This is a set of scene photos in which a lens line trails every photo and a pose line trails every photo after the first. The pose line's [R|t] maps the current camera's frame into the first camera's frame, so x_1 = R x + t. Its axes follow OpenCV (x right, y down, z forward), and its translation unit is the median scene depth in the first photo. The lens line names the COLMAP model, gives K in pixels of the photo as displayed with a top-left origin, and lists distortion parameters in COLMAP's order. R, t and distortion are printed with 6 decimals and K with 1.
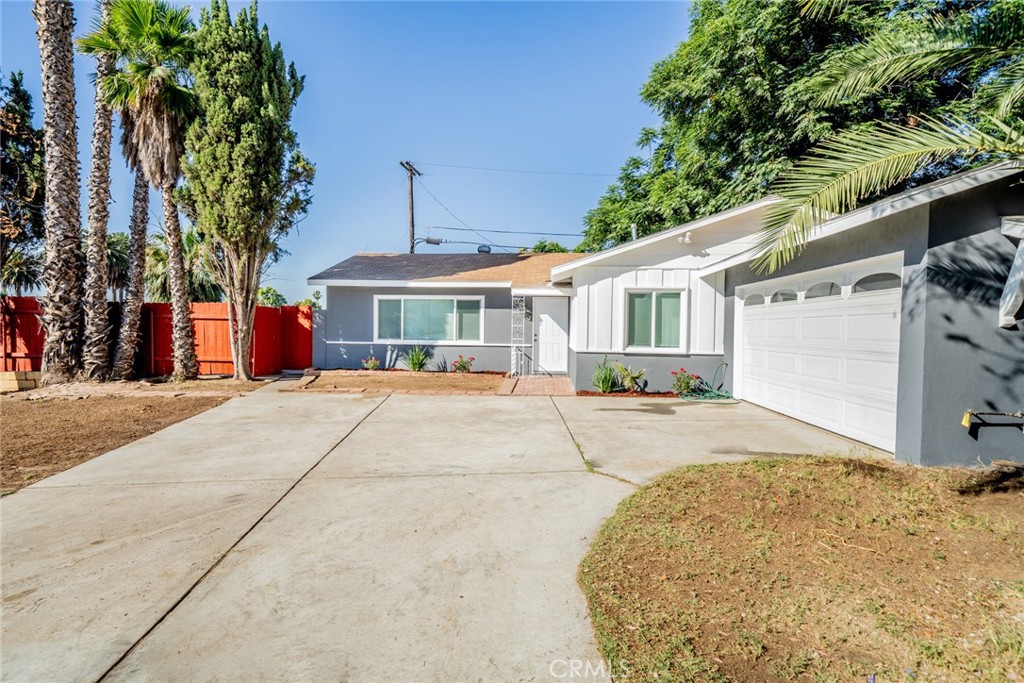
lens RADIAL K [[521.7, 0, 512.0], [0, 521.7, 341.5], [0, 0, 1]] dist [0.017870, -0.000082]
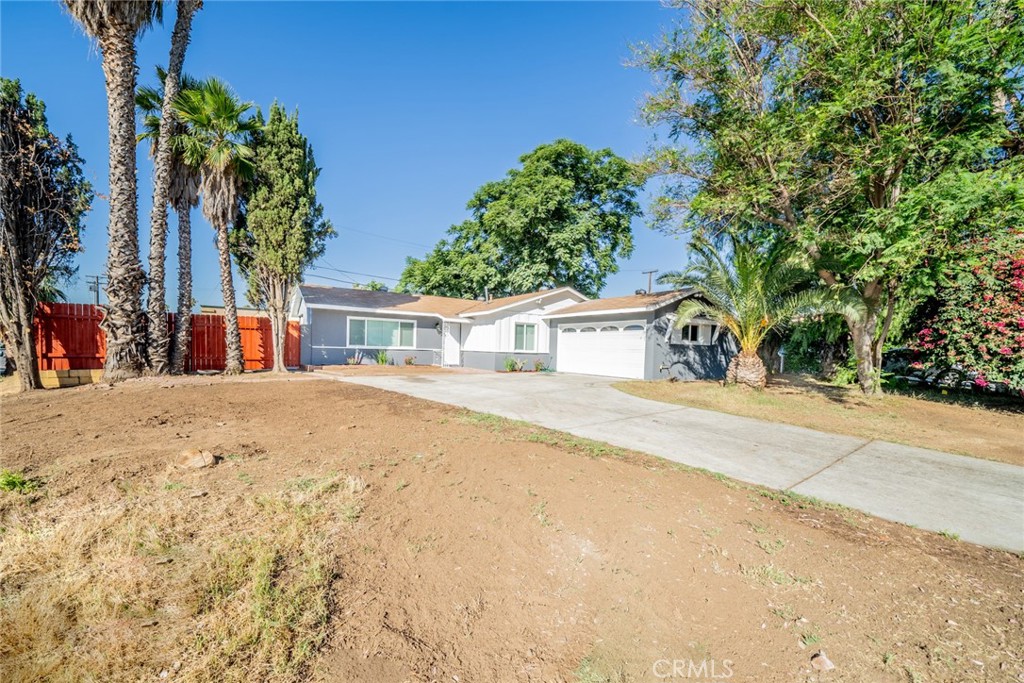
lens RADIAL K [[387.0, 0, 503.0], [0, 387.0, 361.9], [0, 0, 1]] dist [-0.027554, -0.000078]
pose [[0.796901, -0.013033, 0.603970, -0.695968], [-0.001068, 0.999735, 0.022982, 0.021591], [-0.604109, -0.018959, 0.796676, -0.202125]]
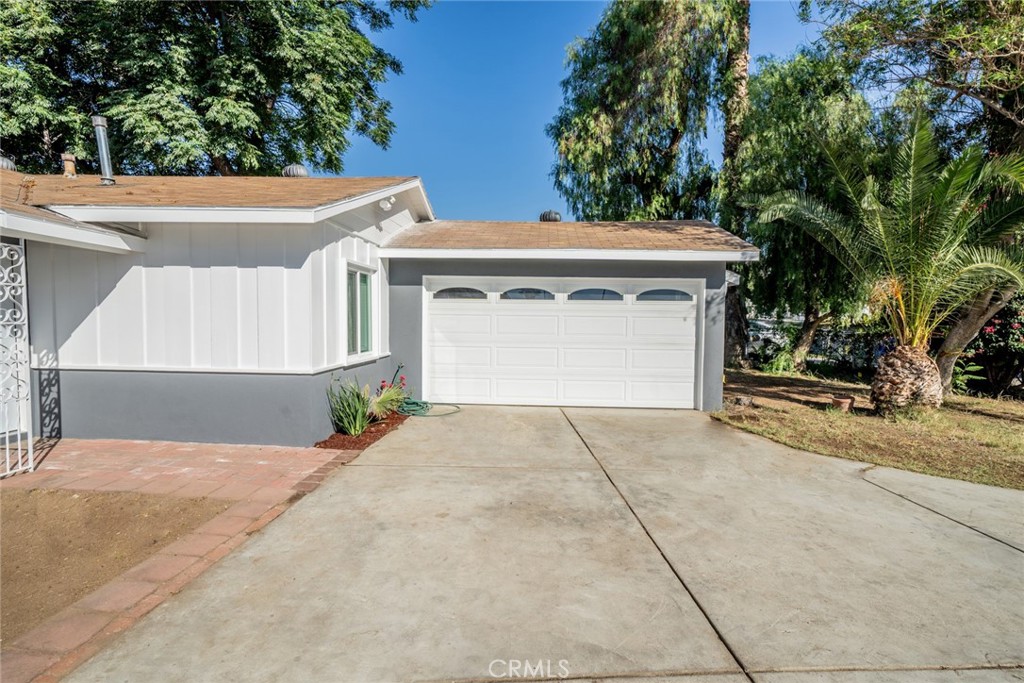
lens RADIAL K [[521.7, 0, 512.0], [0, 521.7, 341.5], [0, 0, 1]] dist [0.017870, -0.000082]
pose [[-0.023569, -0.059410, 0.997955, -0.376119], [0.009396, 0.998175, 0.059645, -0.038543], [-0.999678, 0.010783, -0.022967, 0.738015]]
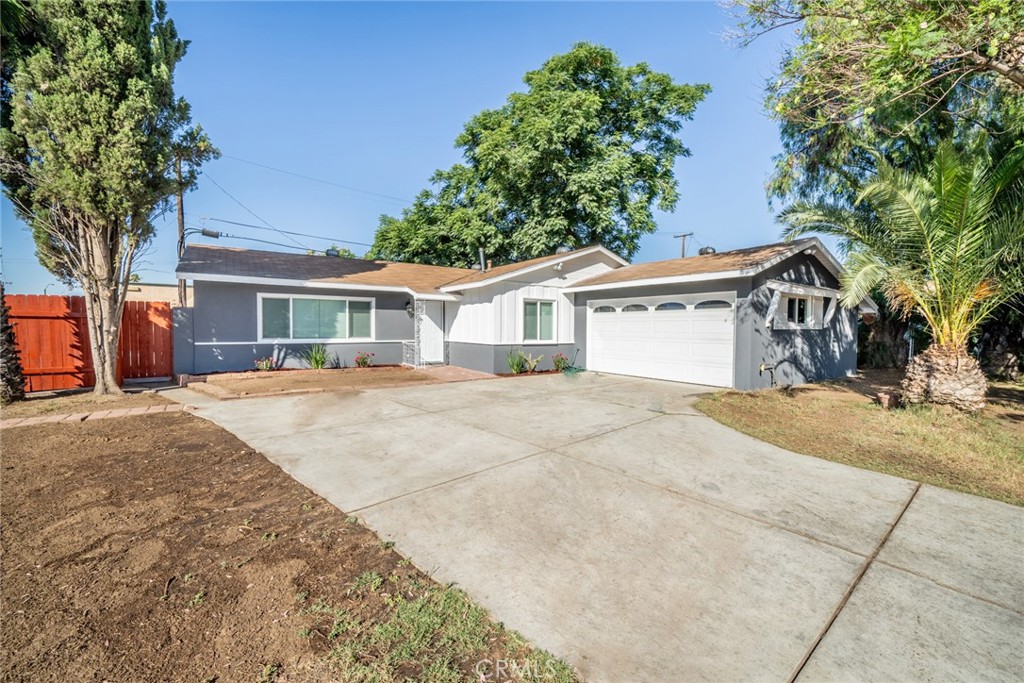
lens RADIAL K [[424.7, 0, 528.4], [0, 424.7, 338.7], [0, 0, 1]] dist [-0.002280, 0.000056]
pose [[0.769897, -0.024366, 0.637703, -0.454540], [0.017628, 0.999702, 0.016916, -0.010911], [-0.637925, -0.001782, 0.770097, 0.099529]]
